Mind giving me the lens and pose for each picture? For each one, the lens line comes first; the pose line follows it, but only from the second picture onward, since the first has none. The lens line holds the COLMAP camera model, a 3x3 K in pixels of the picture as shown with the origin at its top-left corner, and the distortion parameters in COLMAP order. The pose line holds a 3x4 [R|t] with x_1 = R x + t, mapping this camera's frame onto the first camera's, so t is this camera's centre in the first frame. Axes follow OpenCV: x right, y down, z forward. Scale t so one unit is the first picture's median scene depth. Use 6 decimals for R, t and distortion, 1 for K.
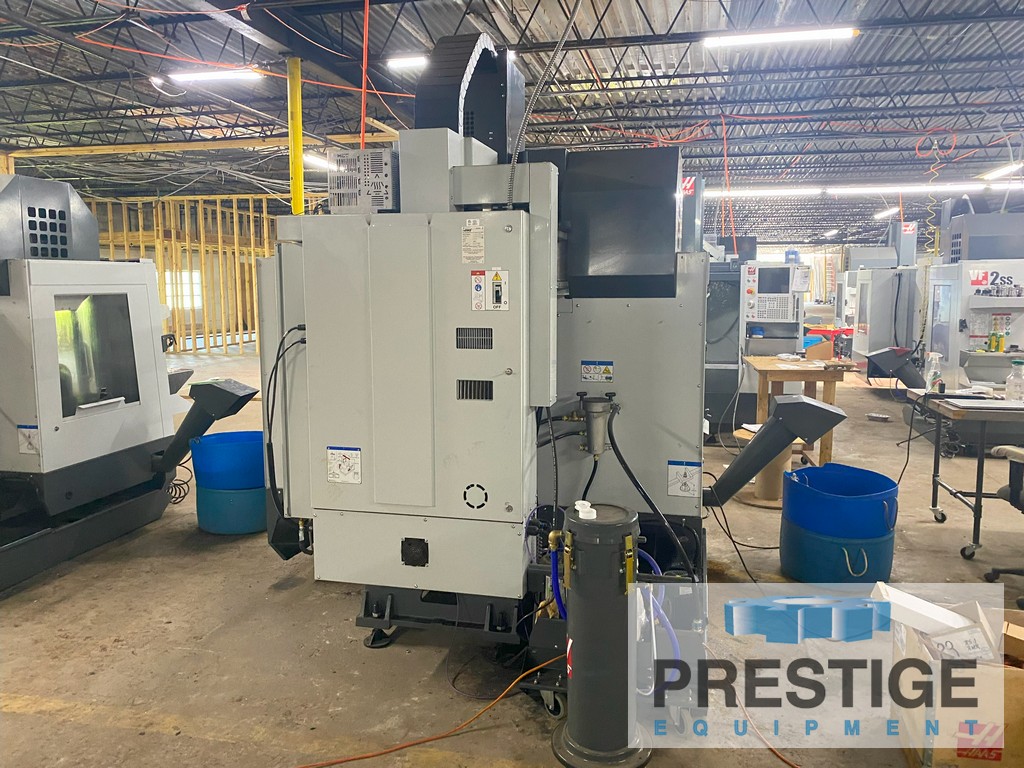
lens RADIAL K [[775.4, 0, 512.0], [0, 775.4, 384.0], [0, 0, 1]] dist [0.007141, 0.001738]
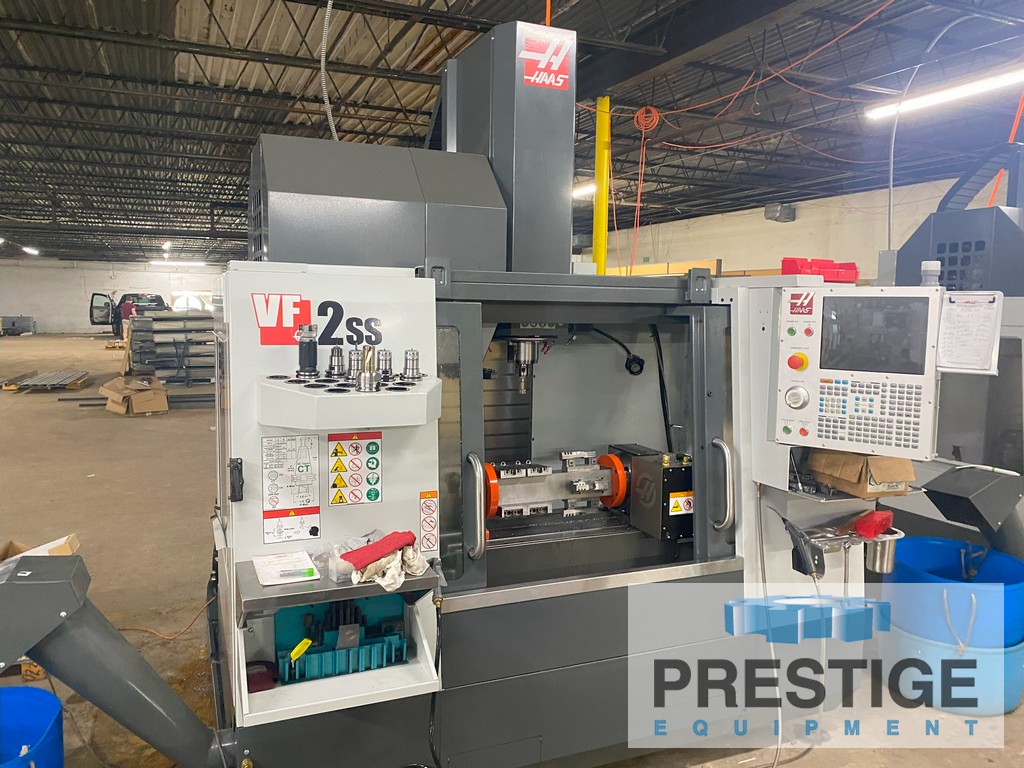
lens RADIAL K [[779.1, 0, 481.9], [0, 779.1, 382.8], [0, 0, 1]] dist [0.072686, -0.174554]
pose [[0.803235, -0.028222, 0.594993, 0.479771], [0.044995, 0.998898, -0.013363, -0.104484], [-0.593960, 0.037505, 0.803620, 0.708737]]
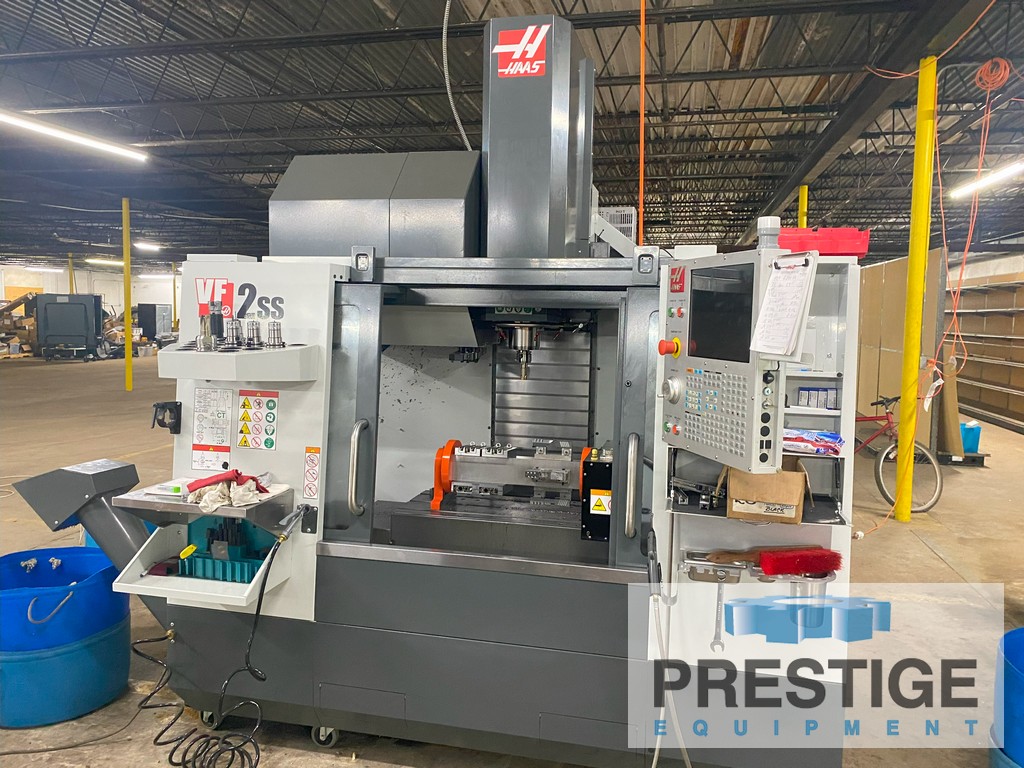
lens RADIAL K [[775.4, 0, 512.0], [0, 775.4, 384.0], [0, 0, 1]] dist [0.007141, 0.001738]
pose [[0.999222, 0.036139, 0.015808, 0.745236], [-0.035555, 0.998728, -0.035752, -0.084834], [-0.017080, 0.035162, 0.999236, 0.607767]]
